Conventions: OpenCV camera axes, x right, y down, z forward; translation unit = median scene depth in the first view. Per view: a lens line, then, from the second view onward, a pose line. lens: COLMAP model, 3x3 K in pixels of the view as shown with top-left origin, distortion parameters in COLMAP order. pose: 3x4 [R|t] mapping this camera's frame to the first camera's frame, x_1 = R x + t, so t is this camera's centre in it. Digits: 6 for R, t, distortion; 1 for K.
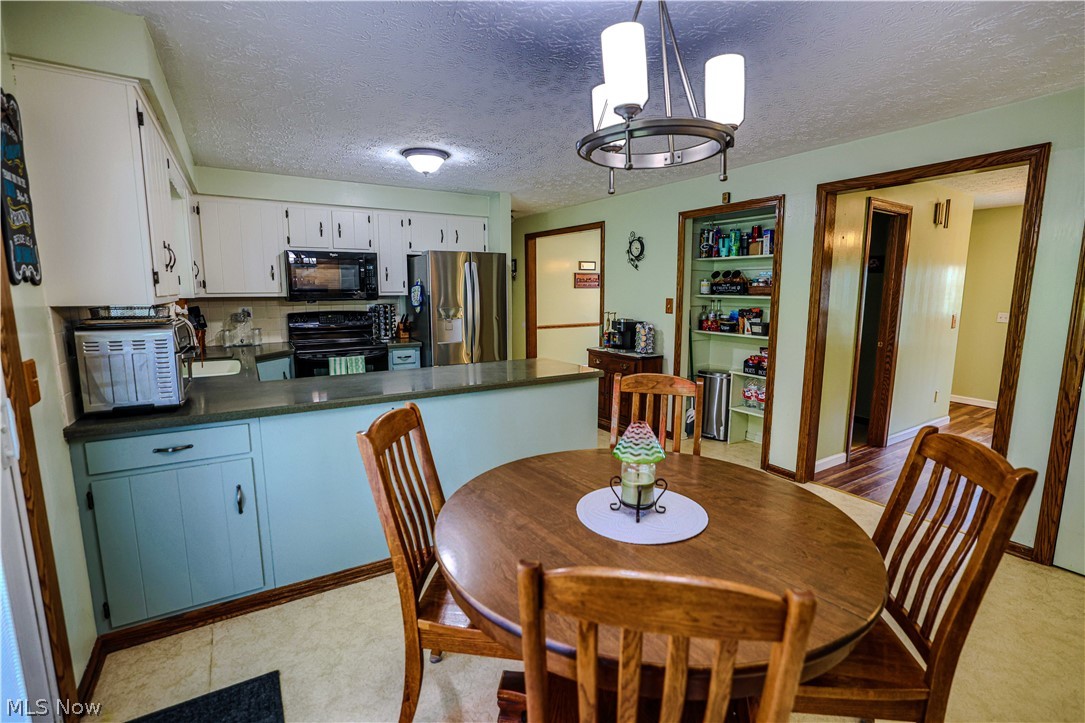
lens RADIAL K [[490.2, 0, 541.6], [0, 490.2, 358.5], [0, 0, 1]] dist [-0.034388, 0.007064]
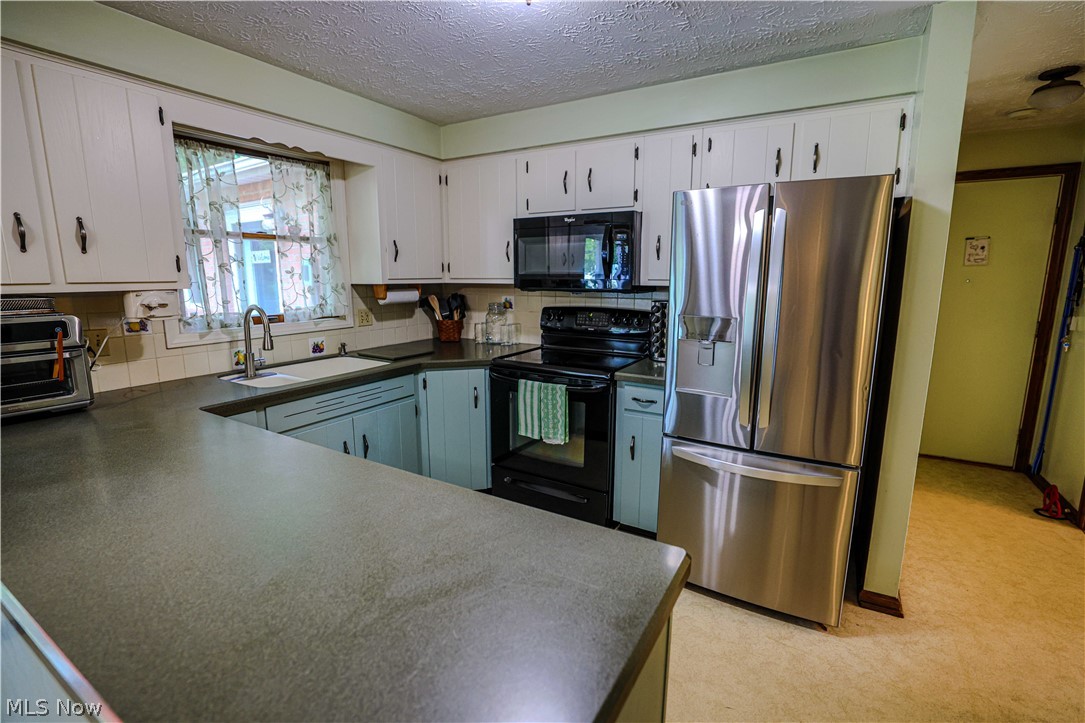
lens RADIAL K [[490.2, 0, 546.5], [0, 490.2, 362.2], [0, 0, 1]] dist [-0.034388, 0.007064]
pose [[0.459523, 0.156976, -0.874184, 0.144738], [-0.130686, 0.985494, 0.108268, -0.093818], [0.878498, 0.064492, 0.473372, 0.675152]]
